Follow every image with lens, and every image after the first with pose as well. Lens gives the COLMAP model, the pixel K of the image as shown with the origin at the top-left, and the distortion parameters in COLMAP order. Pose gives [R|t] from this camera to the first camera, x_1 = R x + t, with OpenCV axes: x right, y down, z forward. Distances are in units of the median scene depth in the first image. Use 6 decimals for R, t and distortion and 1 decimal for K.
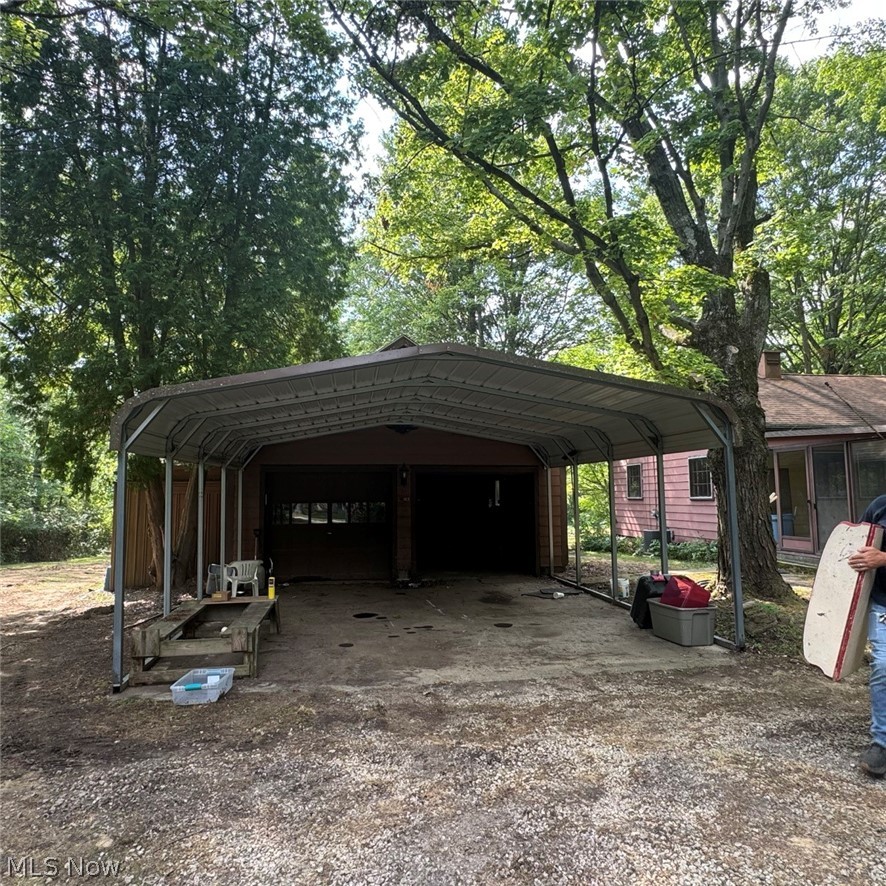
lens RADIAL K [[610.0, 0, 442.3], [0, 610.0, 443.7], [0, 0, 1]] dist [-0.006644, 0.005267]
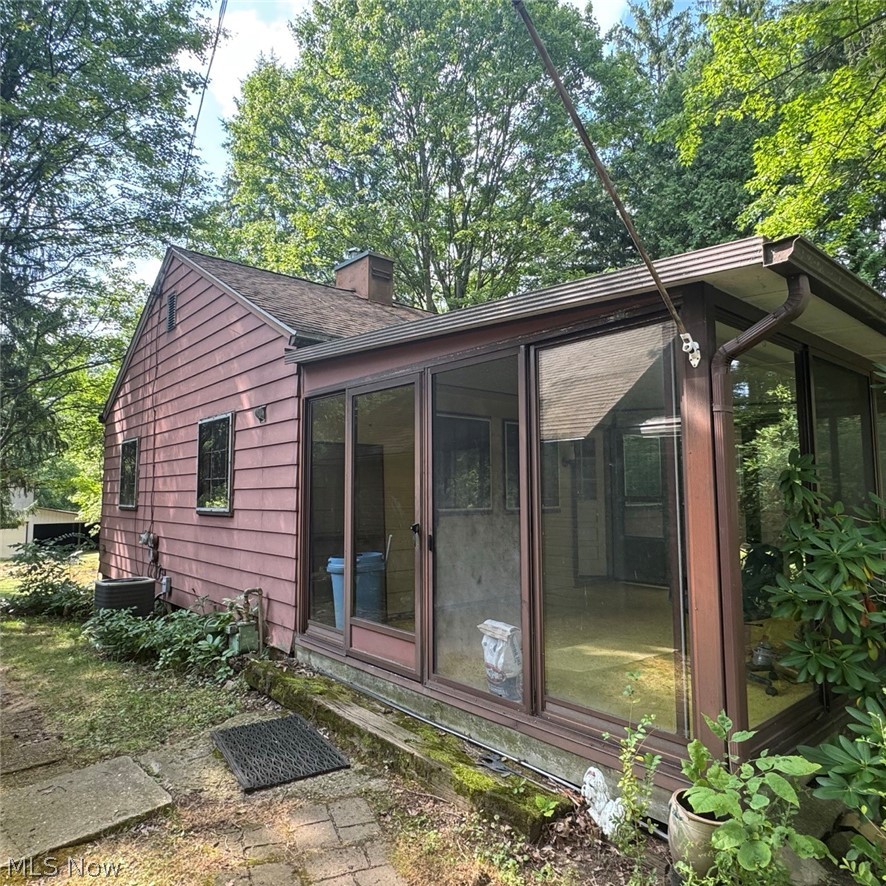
lens RADIAL K [[610.0, 0, 442.4], [0, 610.0, 442.7], [0, 0, 1]] dist [-0.006644, 0.005267]
pose [[0.840813, 0.050895, 0.538928, 0.394274], [-0.047600, 0.998665, -0.020048, 0.050441], [-0.539229, -0.008796, 0.842113, 0.649447]]
